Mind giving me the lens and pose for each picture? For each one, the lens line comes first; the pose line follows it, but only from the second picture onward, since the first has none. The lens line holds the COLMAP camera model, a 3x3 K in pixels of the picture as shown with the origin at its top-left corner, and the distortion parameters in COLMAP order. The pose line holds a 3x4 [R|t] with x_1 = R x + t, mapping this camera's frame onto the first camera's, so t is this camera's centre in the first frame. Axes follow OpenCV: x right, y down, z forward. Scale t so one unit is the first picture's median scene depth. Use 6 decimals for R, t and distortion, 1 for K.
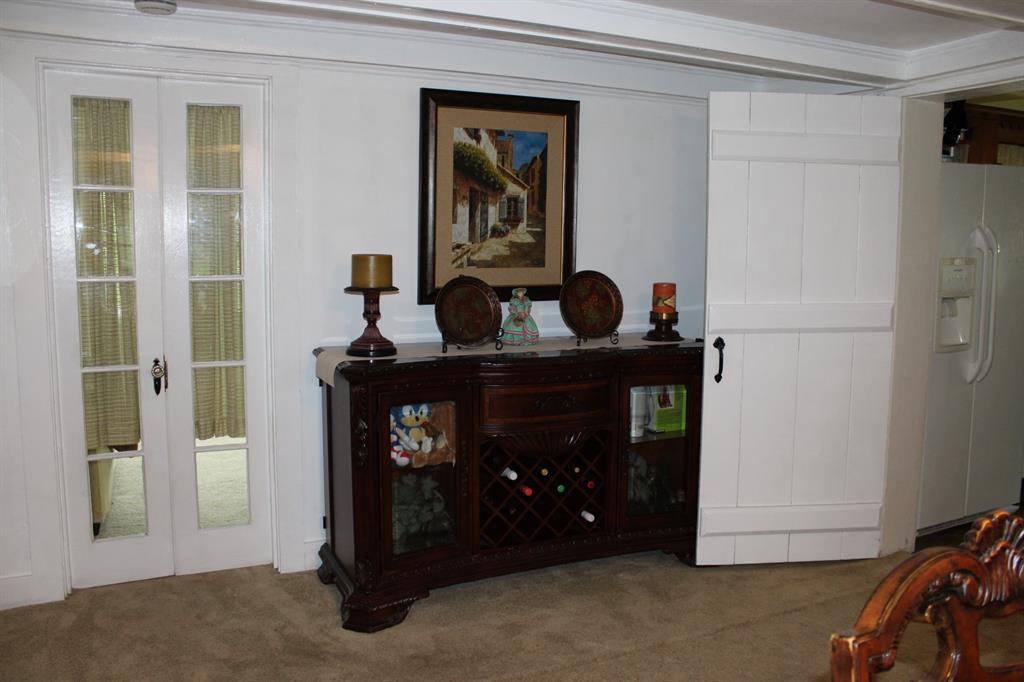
lens RADIAL K [[847.8, 0, 510.1], [0, 847.8, 339.9], [0, 0, 1]] dist [-0.123122, 0.083610]
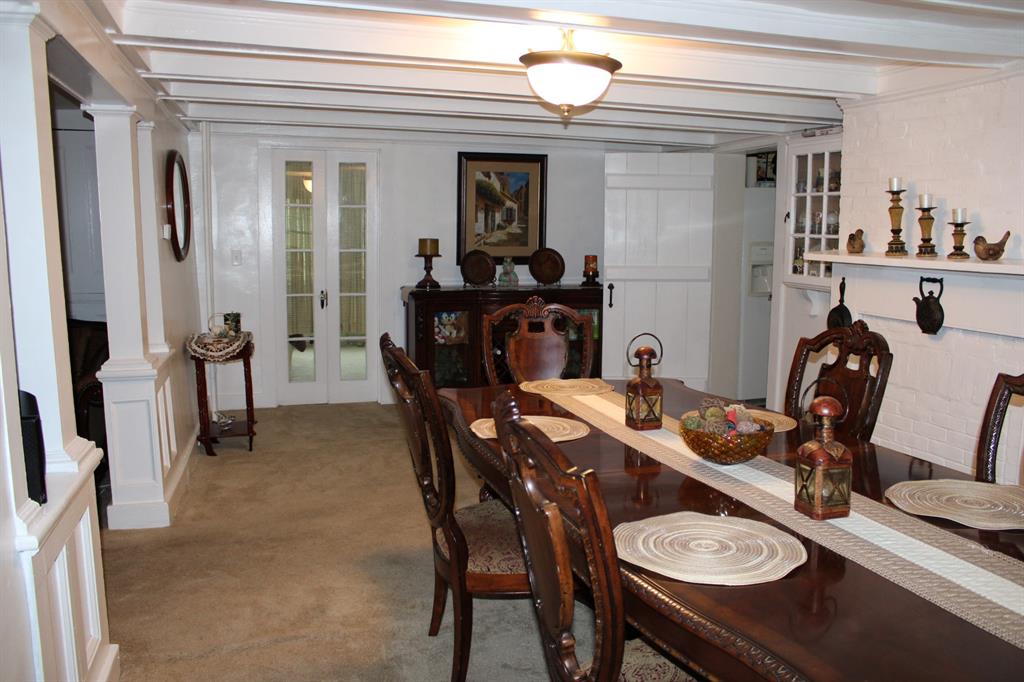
lens RADIAL K [[847.8, 0, 513.8], [0, 847.8, 343.1], [0, 0, 1]] dist [-0.123122, 0.083610]
pose [[0.990160, 0.019316, -0.138602, 0.292222], [-0.017809, 0.999768, 0.012111, 0.109485], [0.138804, -0.009523, 0.990274, -0.880715]]
